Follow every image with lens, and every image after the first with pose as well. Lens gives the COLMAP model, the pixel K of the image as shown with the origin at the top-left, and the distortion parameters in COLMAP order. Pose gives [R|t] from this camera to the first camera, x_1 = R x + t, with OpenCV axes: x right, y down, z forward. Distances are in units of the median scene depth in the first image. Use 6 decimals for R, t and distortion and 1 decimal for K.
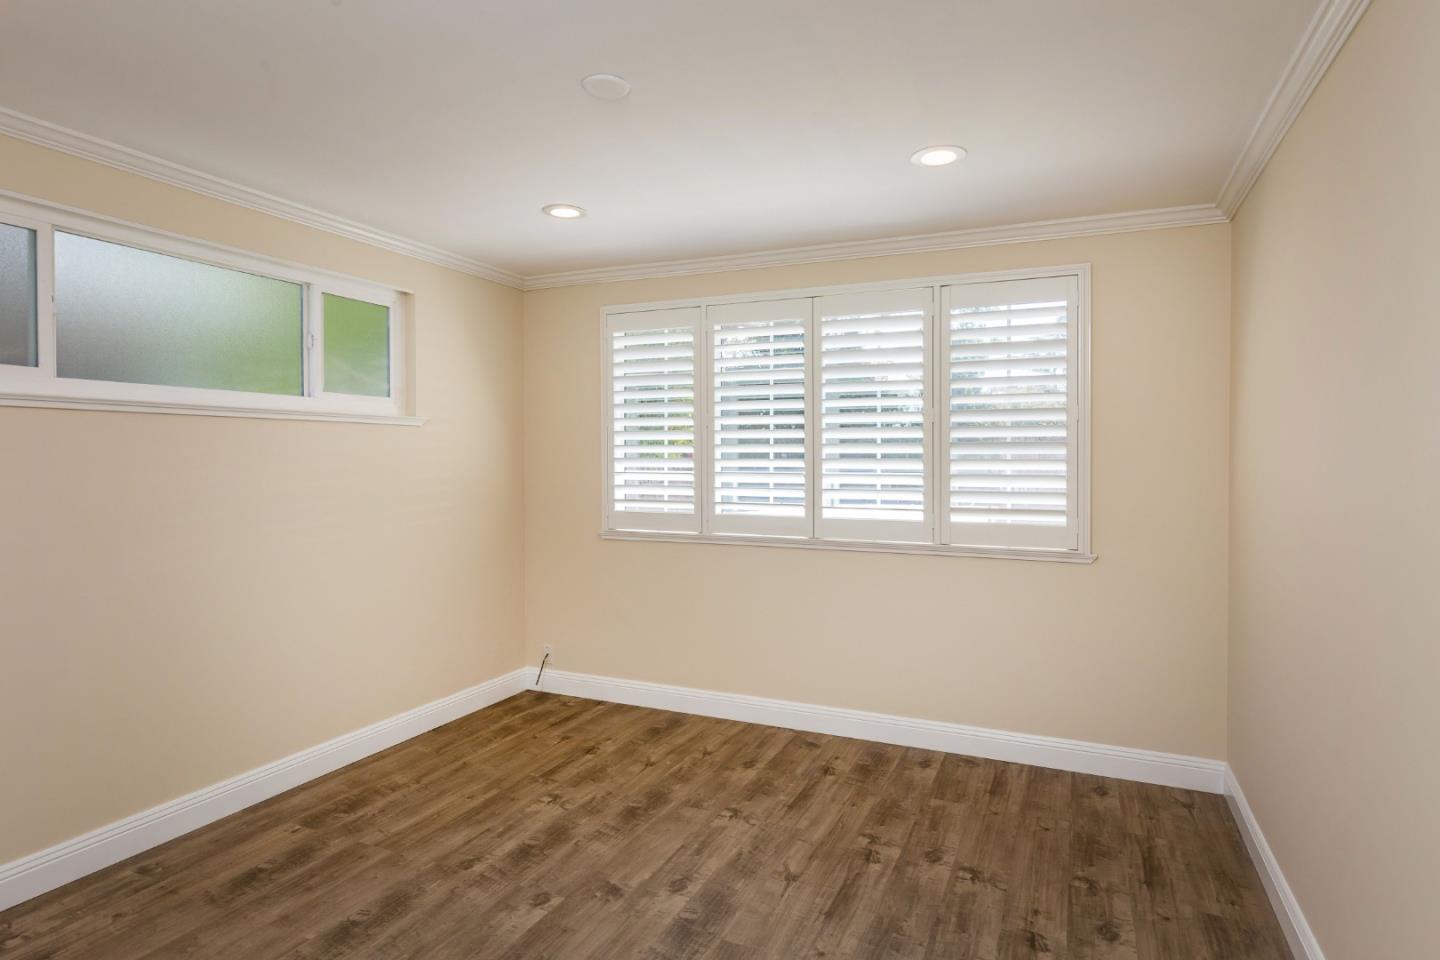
lens RADIAL K [[779.9, 0, 719.6], [0, 779.9, 427.3], [0, 0, 1]] dist [0.002965, 0.001399]
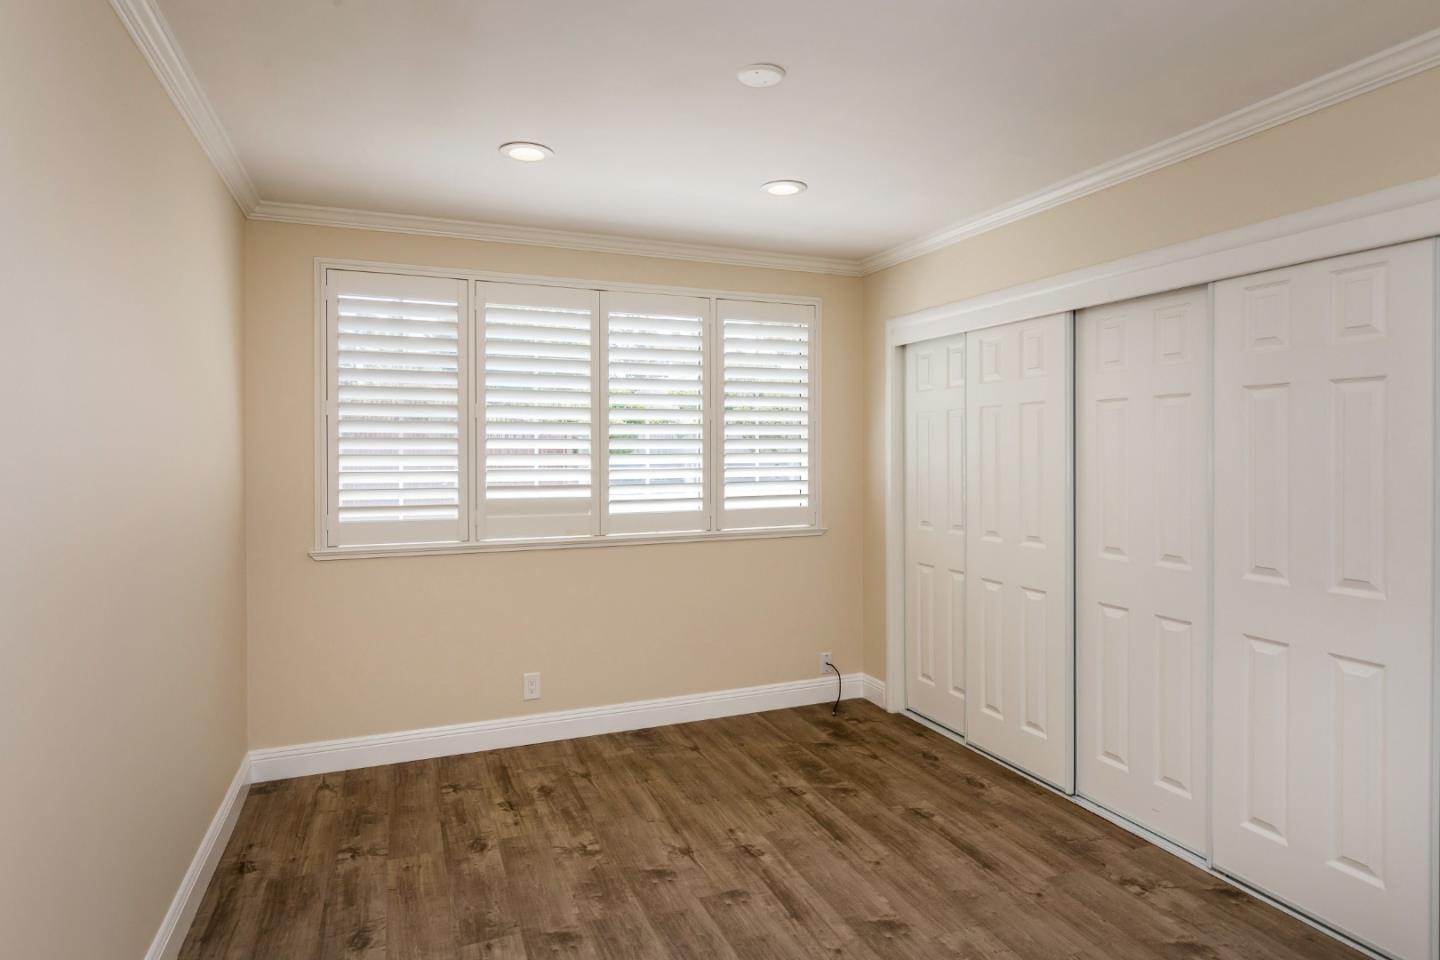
lens RADIAL K [[757.6, 0, 717.0], [0, 757.6, 444.5], [0, 0, 1]] dist [-0.000979, -0.000301]
pose [[0.709182, 0.001090, 0.705025, -0.448188], [-0.019787, 0.999636, 0.018357, 0.006546], [-0.704748, -0.026969, 0.708945, 0.213874]]
